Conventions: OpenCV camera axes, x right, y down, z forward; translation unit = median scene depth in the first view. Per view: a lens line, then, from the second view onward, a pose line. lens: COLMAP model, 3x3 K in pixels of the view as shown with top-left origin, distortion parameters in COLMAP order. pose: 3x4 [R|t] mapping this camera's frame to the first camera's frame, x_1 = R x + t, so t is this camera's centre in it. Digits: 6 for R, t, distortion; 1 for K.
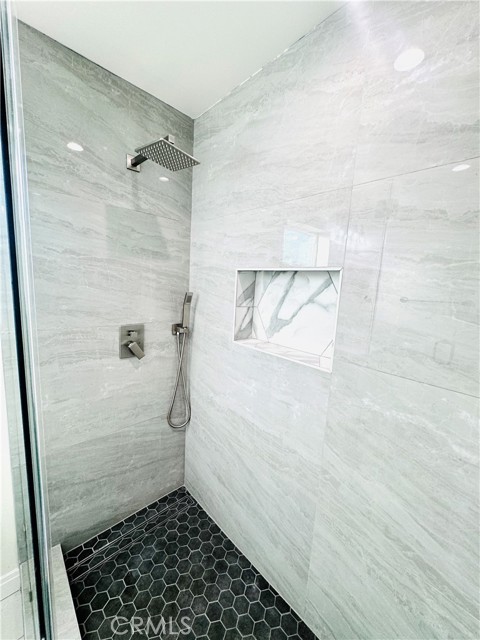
lens RADIAL K [[255.6, 0, 240.6], [0, 255.6, 319.4], [0, 0, 1]] dist [-0.003484, 0.000109]
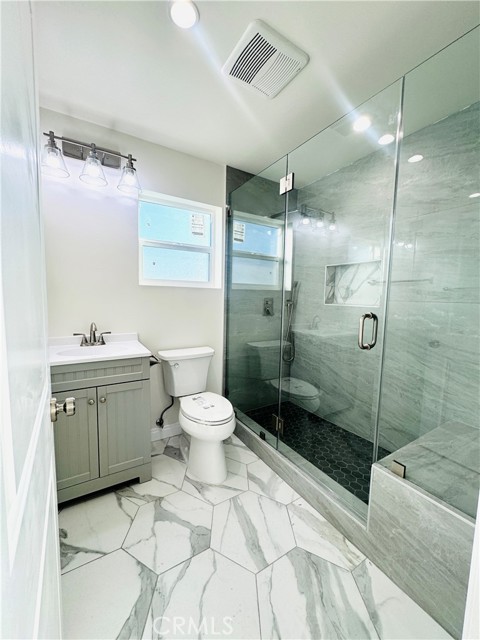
lens RADIAL K [[255.6, 0, 240.6], [0, 255.6, 319.4], [0, 0, 1]] dist [-0.003484, 0.000109]
pose [[0.979111, -0.013927, -0.202849, -0.254196], [0.000830, 0.997917, -0.064509, 0.320927], [0.203325, 0.062993, 0.977083, -0.957898]]
